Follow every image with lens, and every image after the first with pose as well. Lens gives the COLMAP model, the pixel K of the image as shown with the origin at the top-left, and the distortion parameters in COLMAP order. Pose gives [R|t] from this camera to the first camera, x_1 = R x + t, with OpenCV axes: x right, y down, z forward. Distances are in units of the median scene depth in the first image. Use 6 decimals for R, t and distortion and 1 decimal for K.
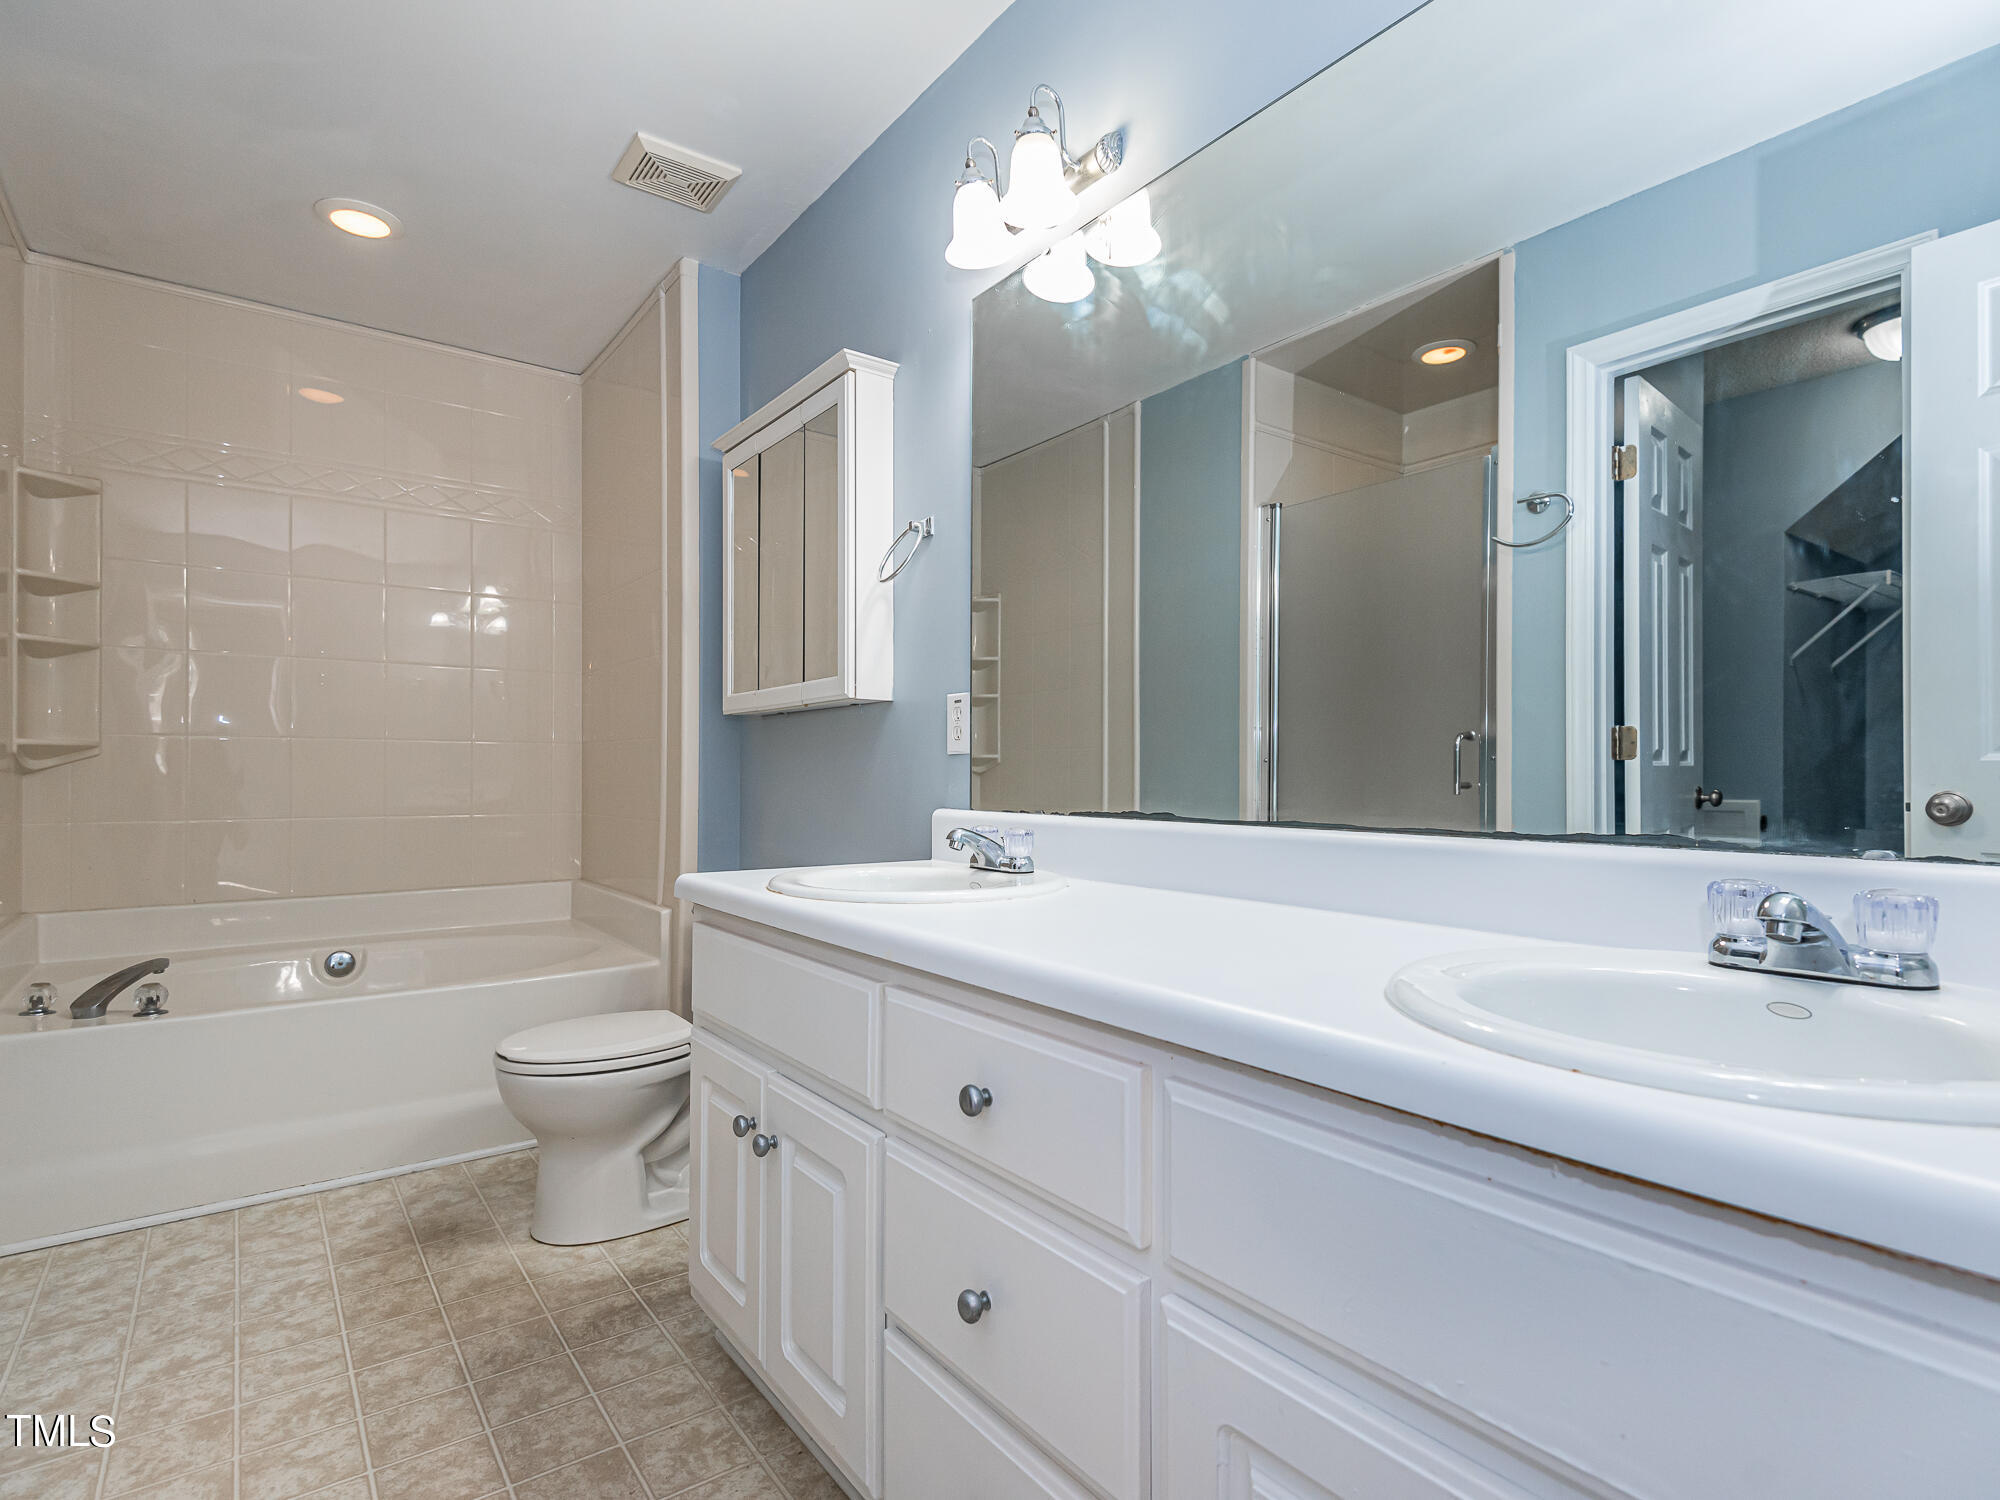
lens RADIAL K [[1023.3, 0, 1012.1], [0, 1023.3, 765.5], [0, 0, 1]] dist [0.032866, -0.018253]
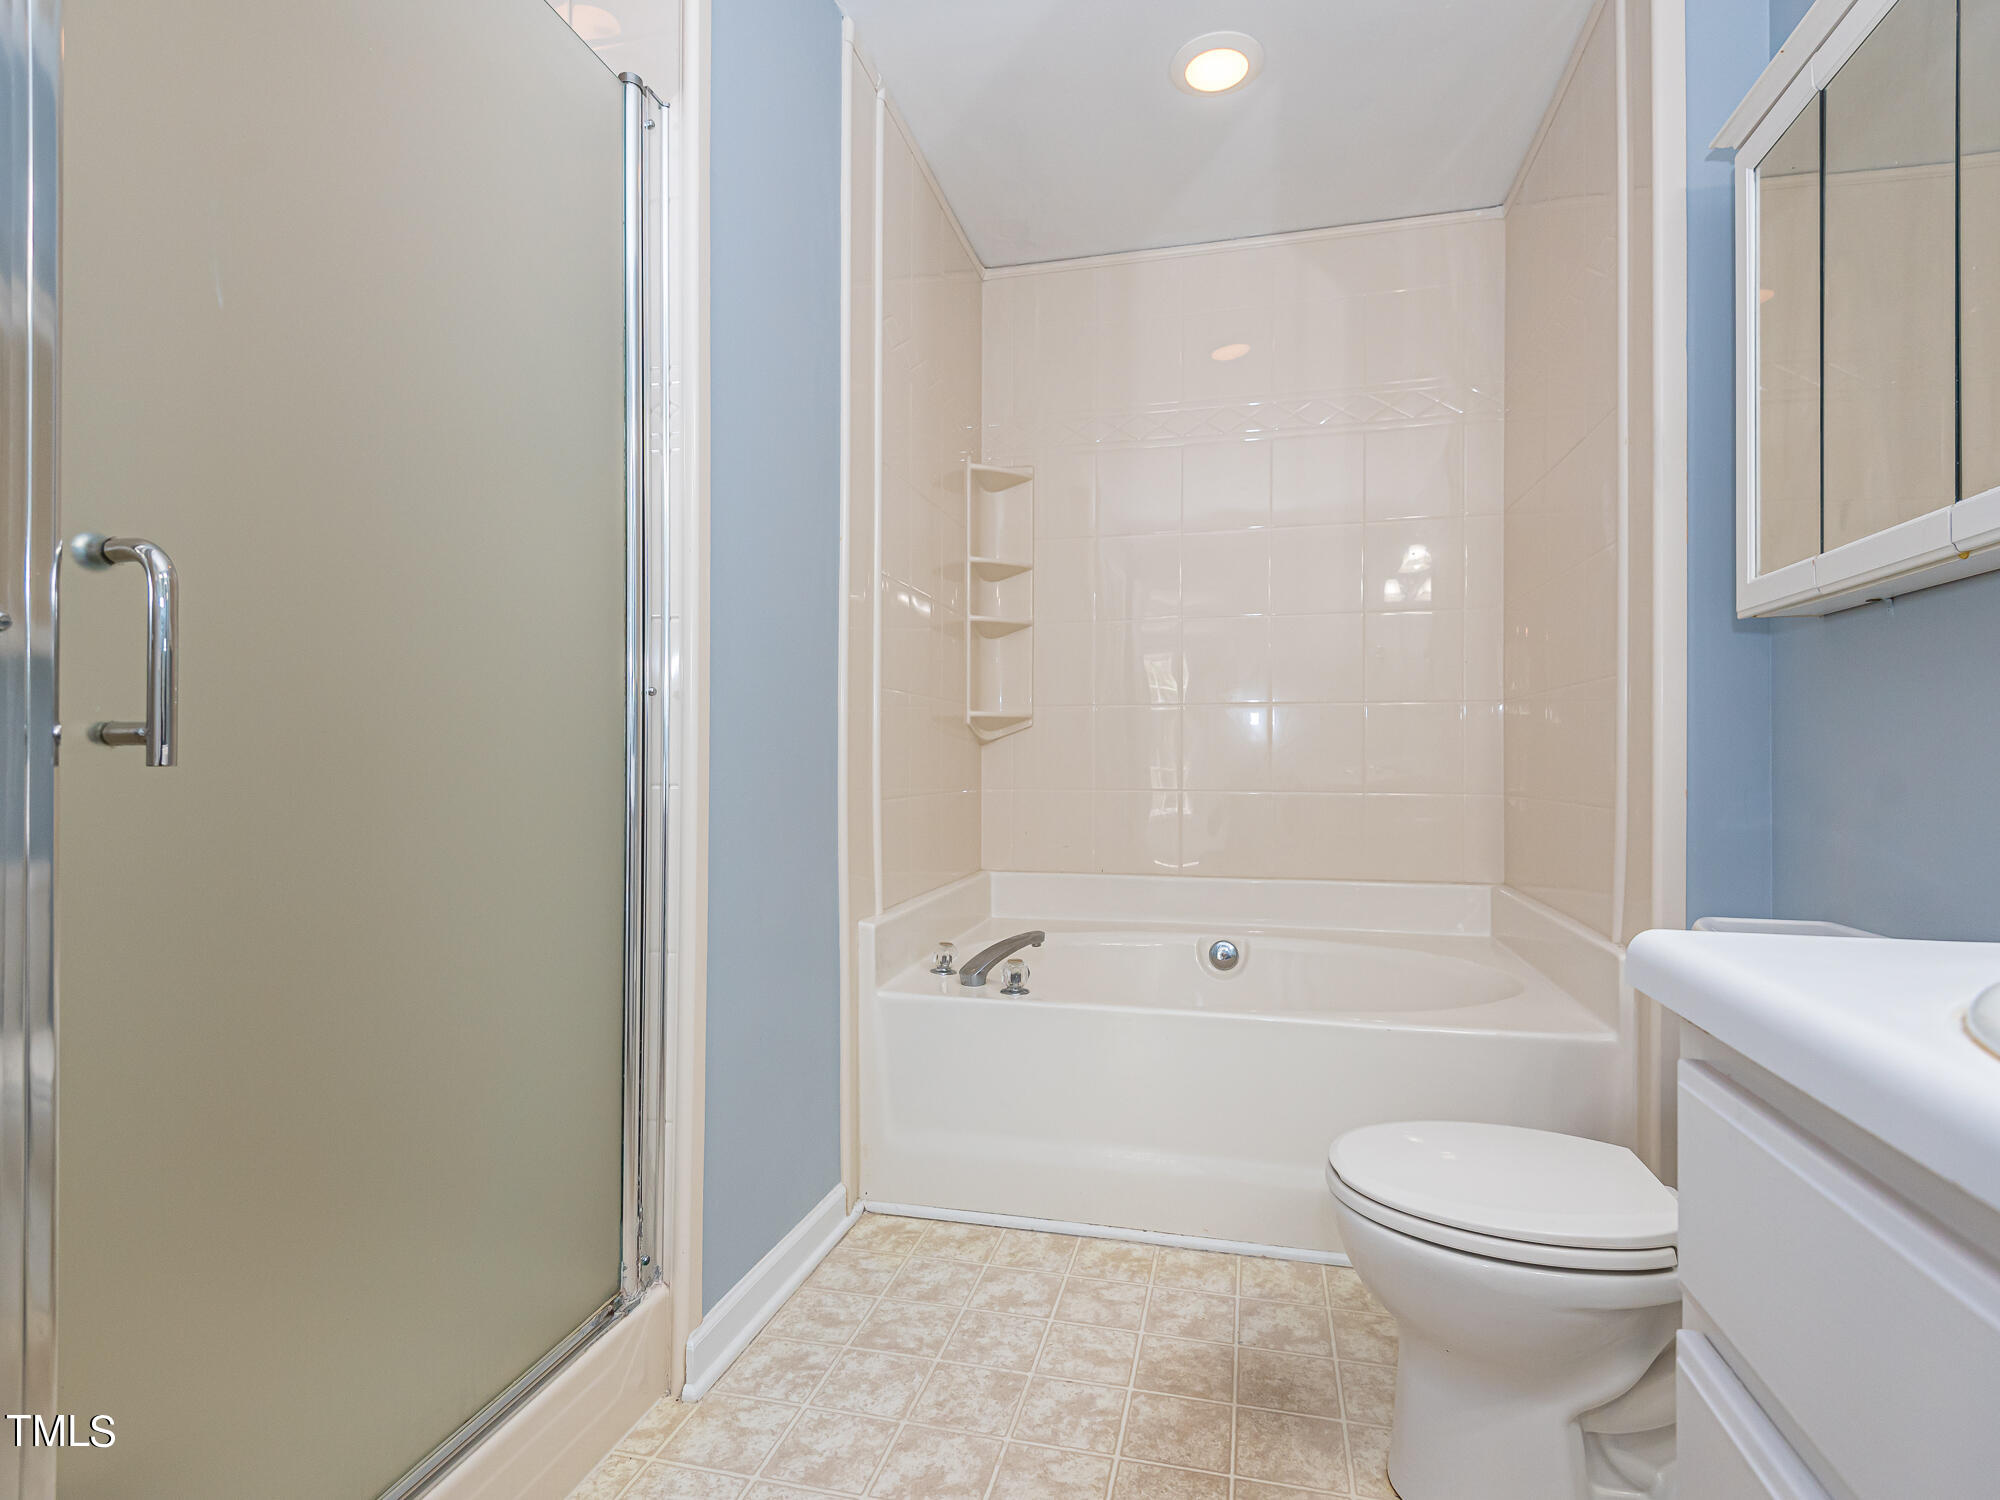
lens RADIAL K [[1023.3, 0, 1000.9], [0, 1023.3, 750.3], [0, 0, 1]] dist [0.032866, -0.018253]
pose [[0.636644, -0.008645, -0.771110, -0.123701], [0.006093, 0.999962, -0.006180, 0.026927], [0.771134, -0.000763, 0.636672, 0.401287]]
